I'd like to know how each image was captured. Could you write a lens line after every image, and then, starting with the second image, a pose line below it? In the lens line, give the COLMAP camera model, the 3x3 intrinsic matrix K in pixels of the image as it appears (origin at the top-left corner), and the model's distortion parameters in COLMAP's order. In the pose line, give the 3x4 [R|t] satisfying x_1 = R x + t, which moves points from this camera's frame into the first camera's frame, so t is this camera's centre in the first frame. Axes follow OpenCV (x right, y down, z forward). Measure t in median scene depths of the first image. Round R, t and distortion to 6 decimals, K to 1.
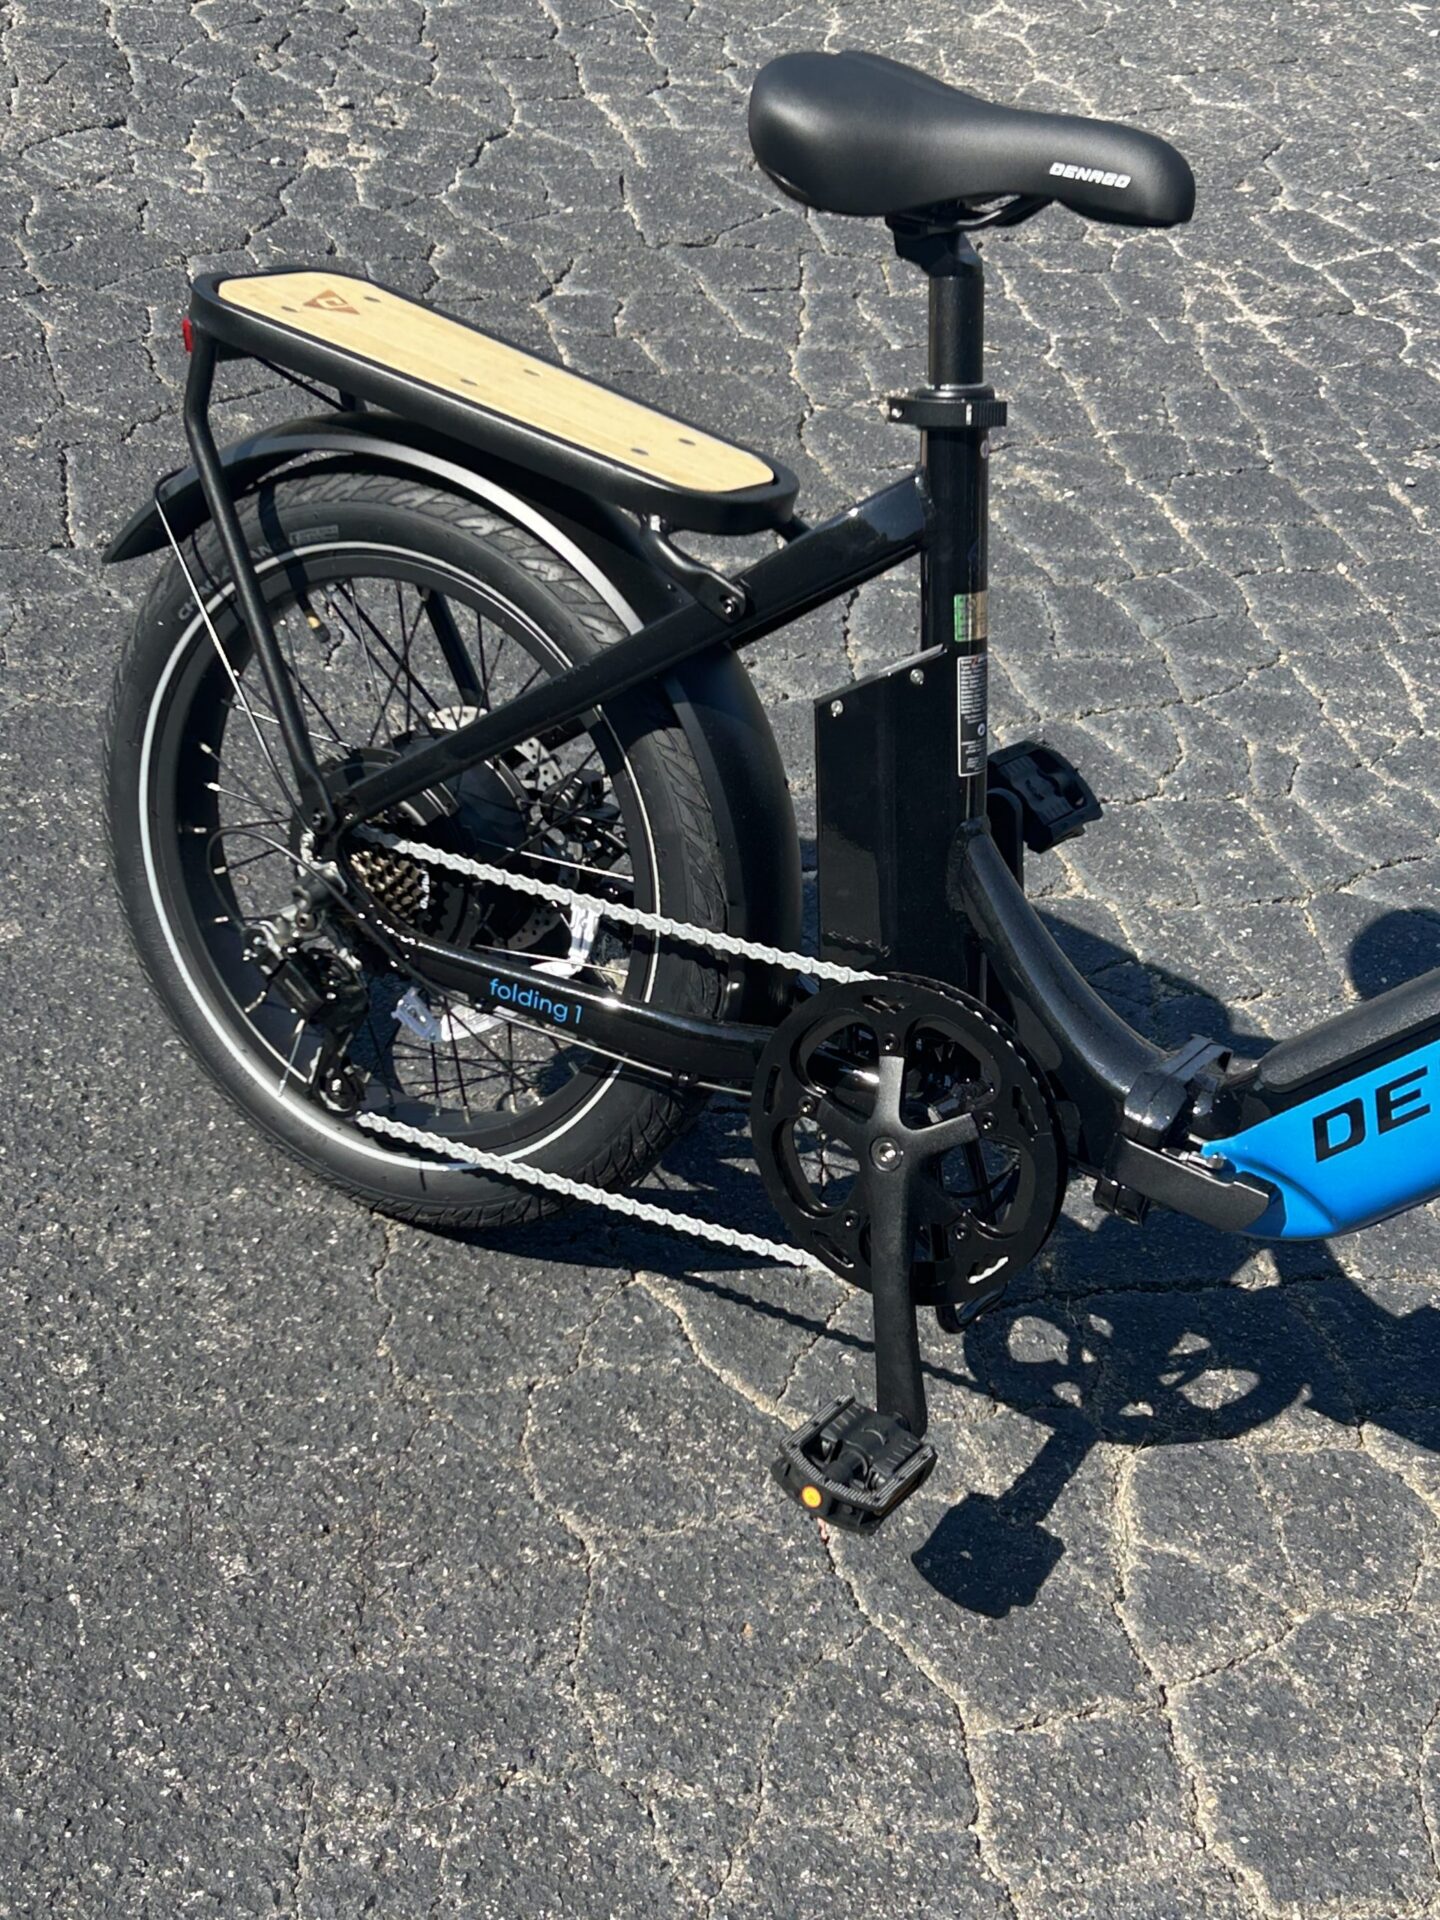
lens RADIAL K [[2855.8, 0, 695.6], [0, 2855.8, 934.4], [0, 0, 1]] dist [0.084370, 0.000000]
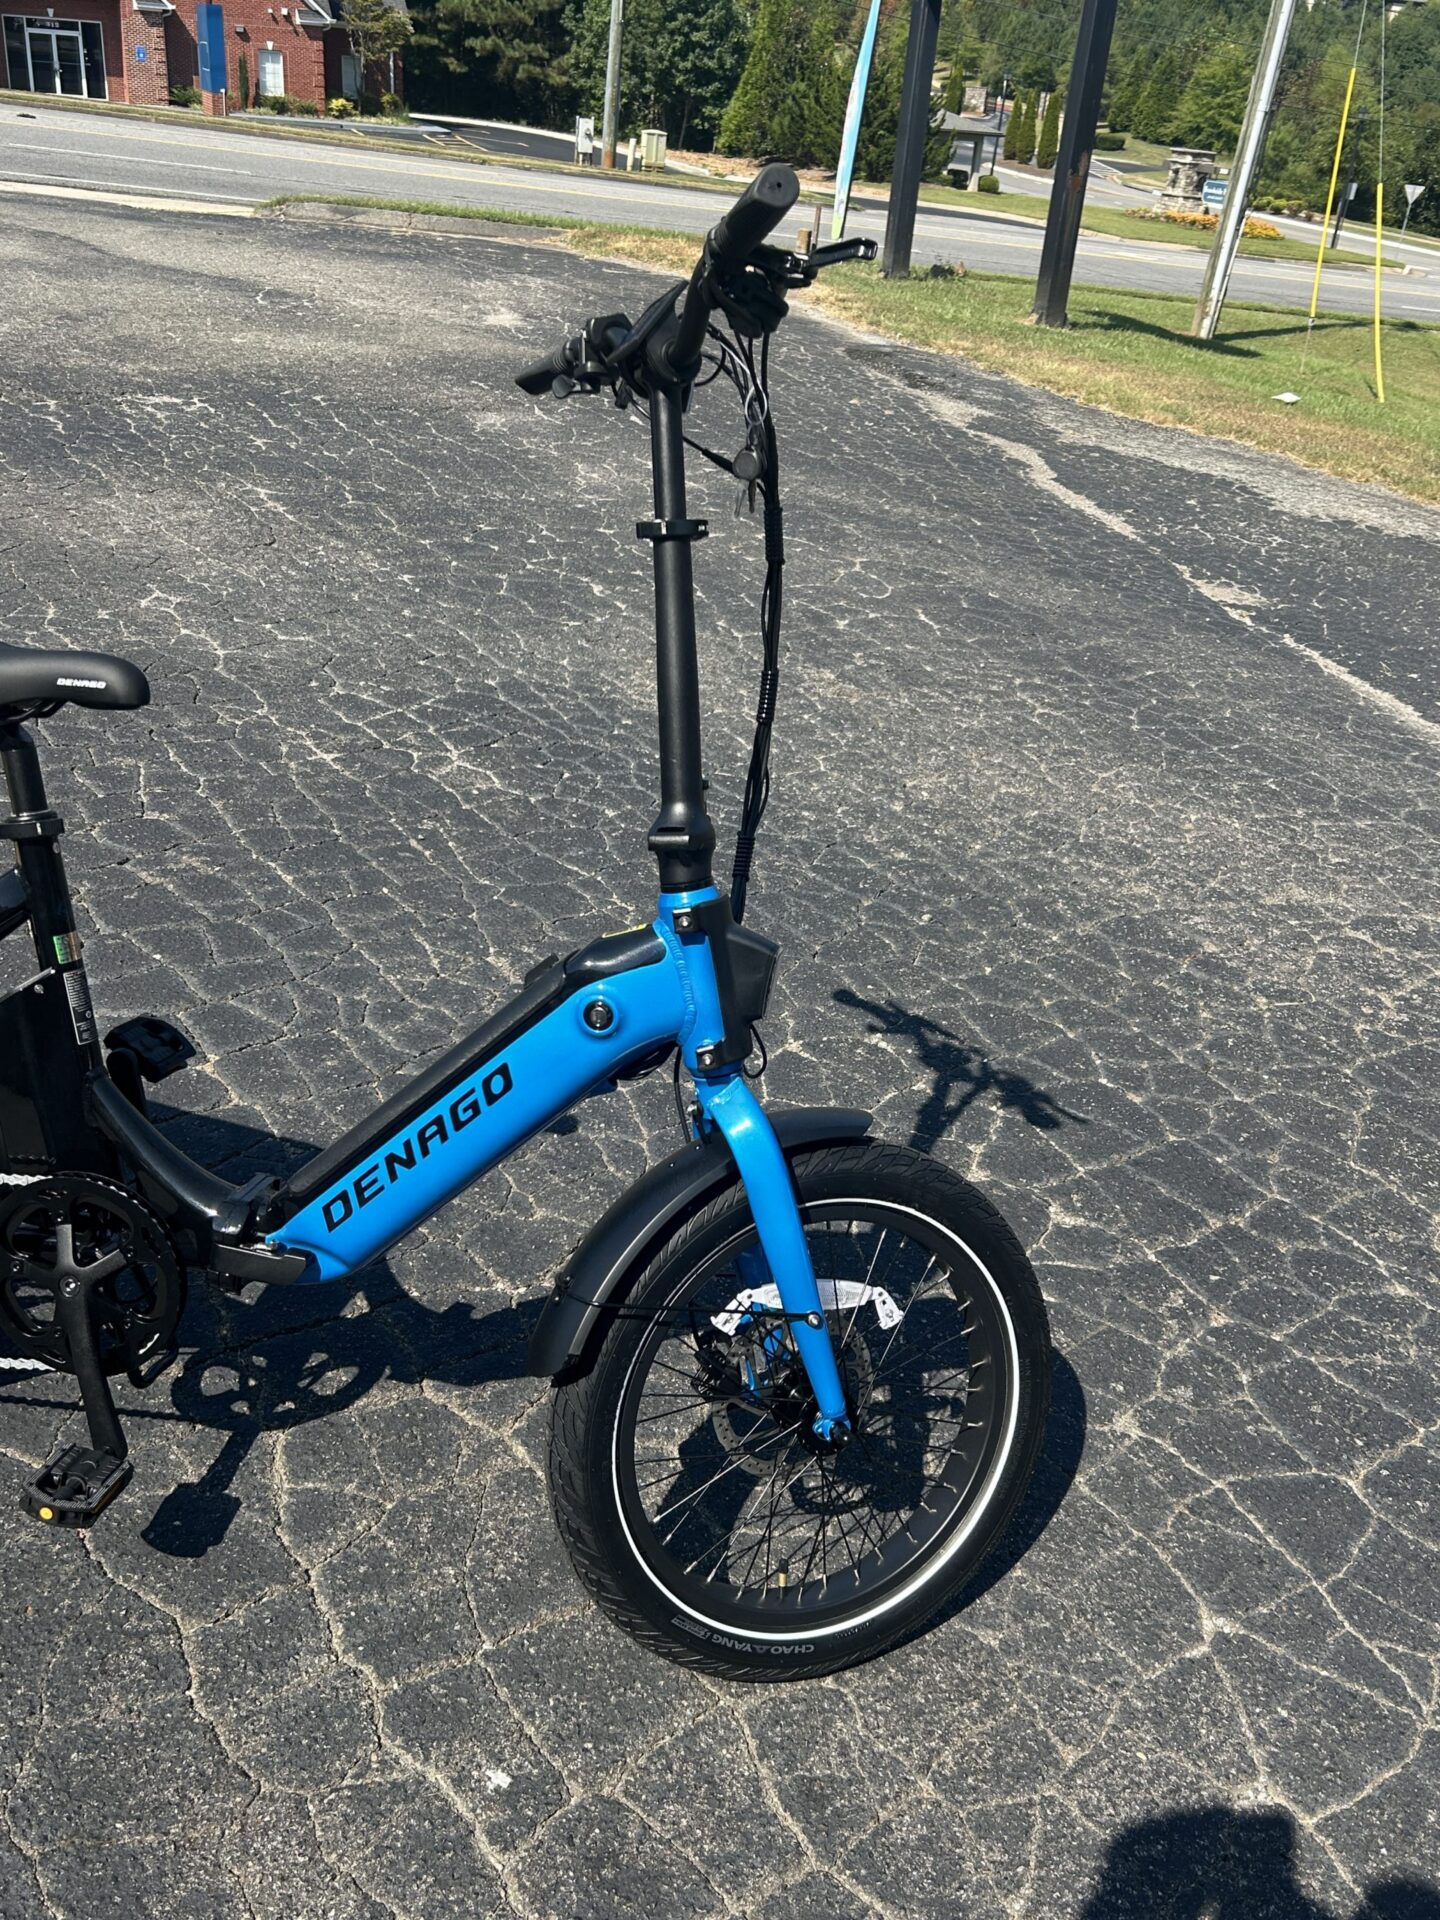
lens RADIAL K [[1697.0, 0, 735.8], [0, 1697.0, 933.5], [0, 0, 1]] dist [0.040713, -0.052797]
pose [[0.924088, -0.149936, 0.351541, 0.096556], [0.186882, 0.979634, -0.073429, 0.021826], [-0.333372, 0.133551, 0.933288, -0.038061]]
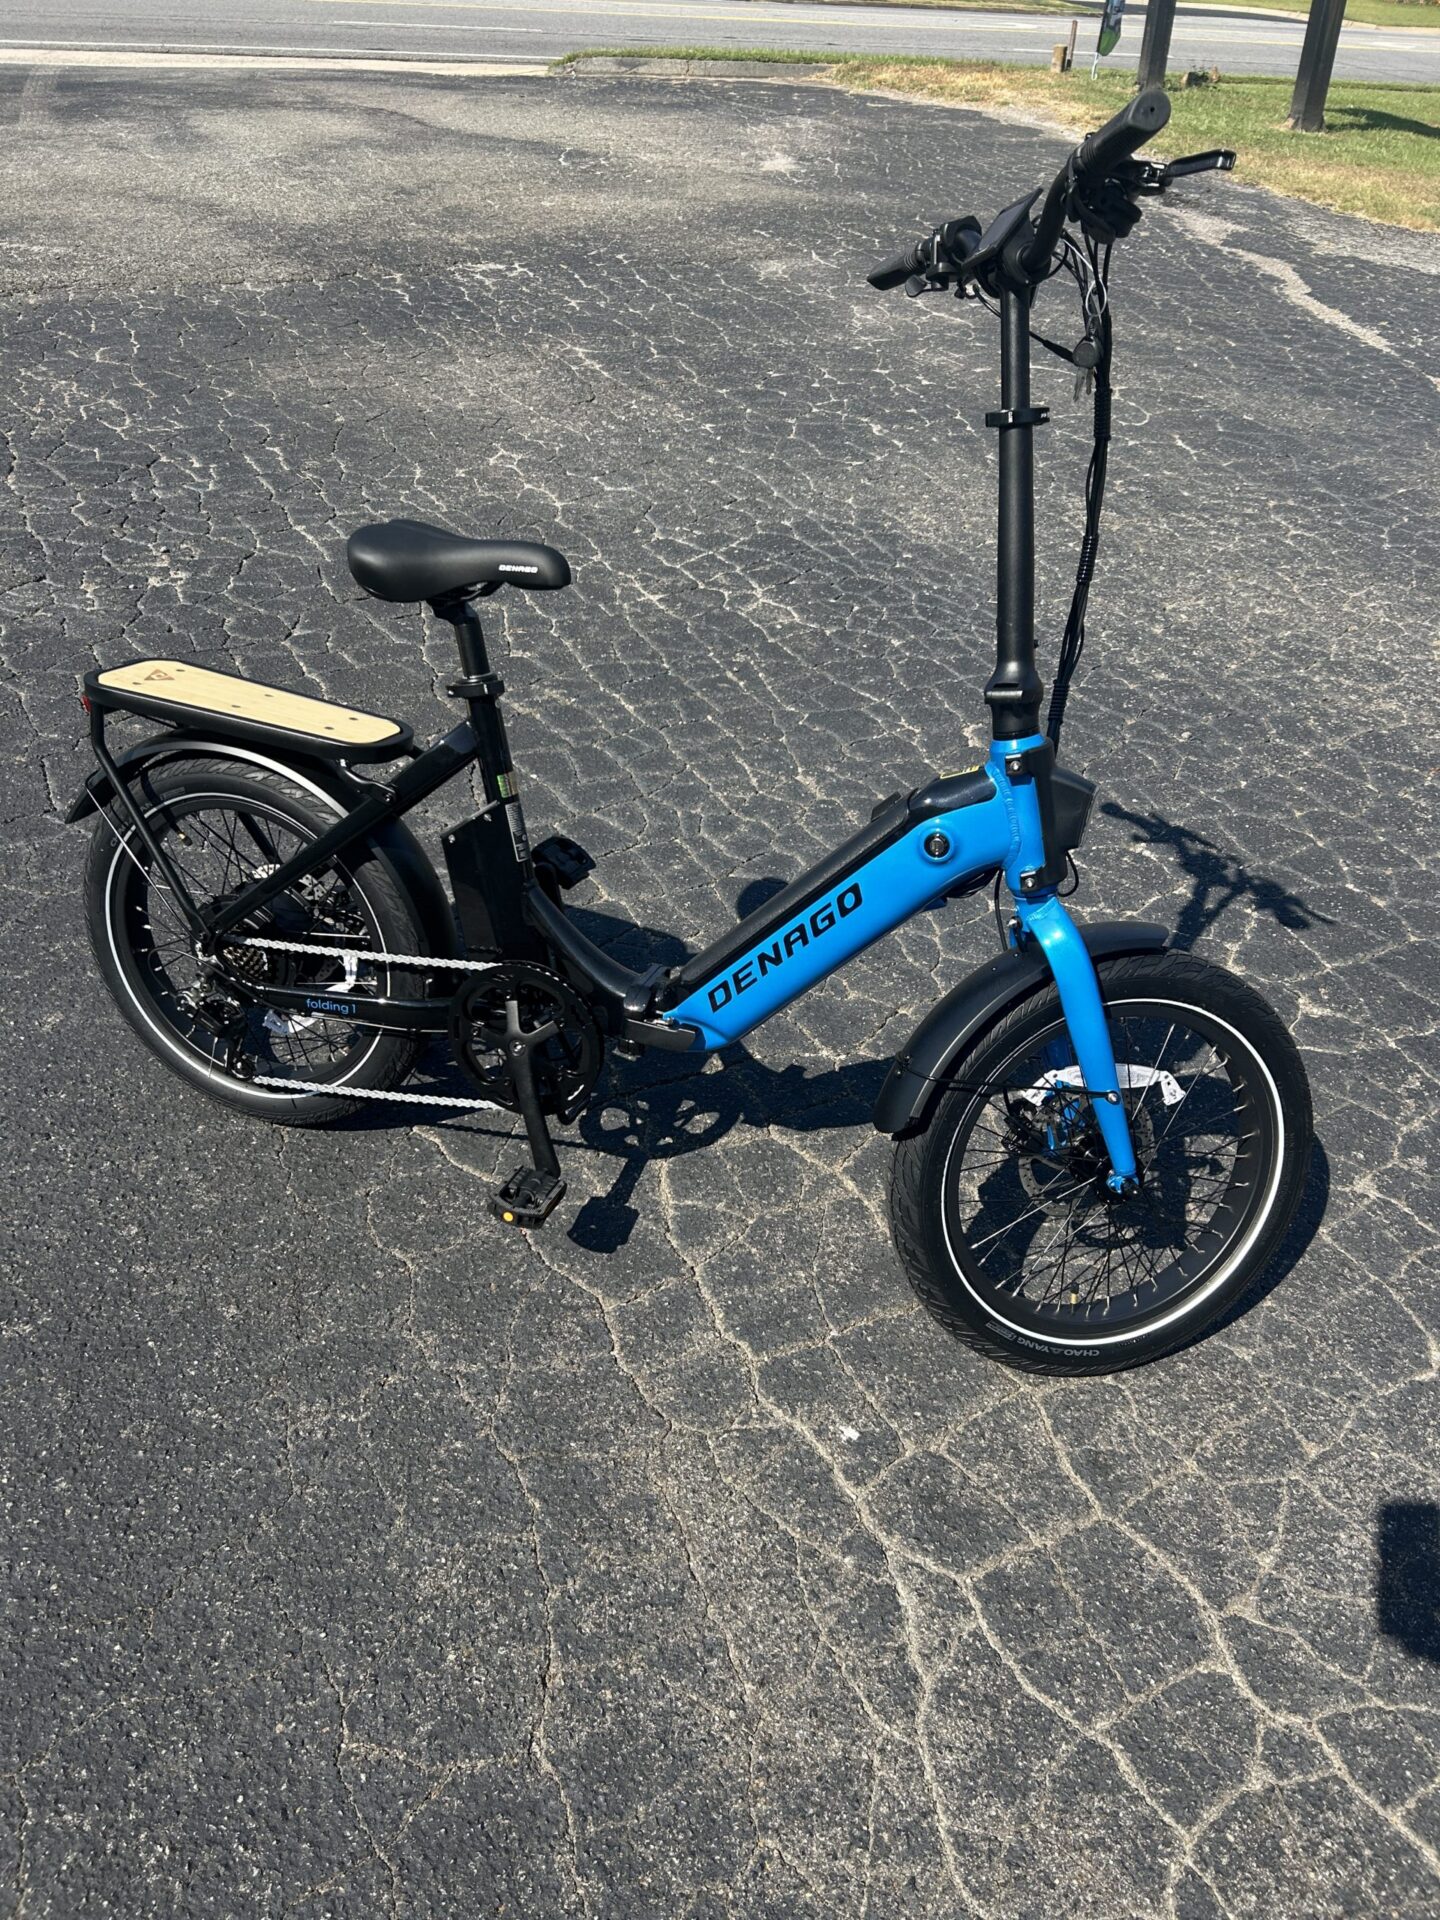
lens RADIAL K [[1477.9, 0, 710.3], [0, 1477.9, 965.7], [0, 0, 1]] dist [0.039010, -0.049567]
pose [[0.969564, -0.182655, 0.163041, 0.036662], [0.176747, 0.982977, 0.050159, -0.009351], [-0.169428, -0.019815, 0.985343, -0.068668]]
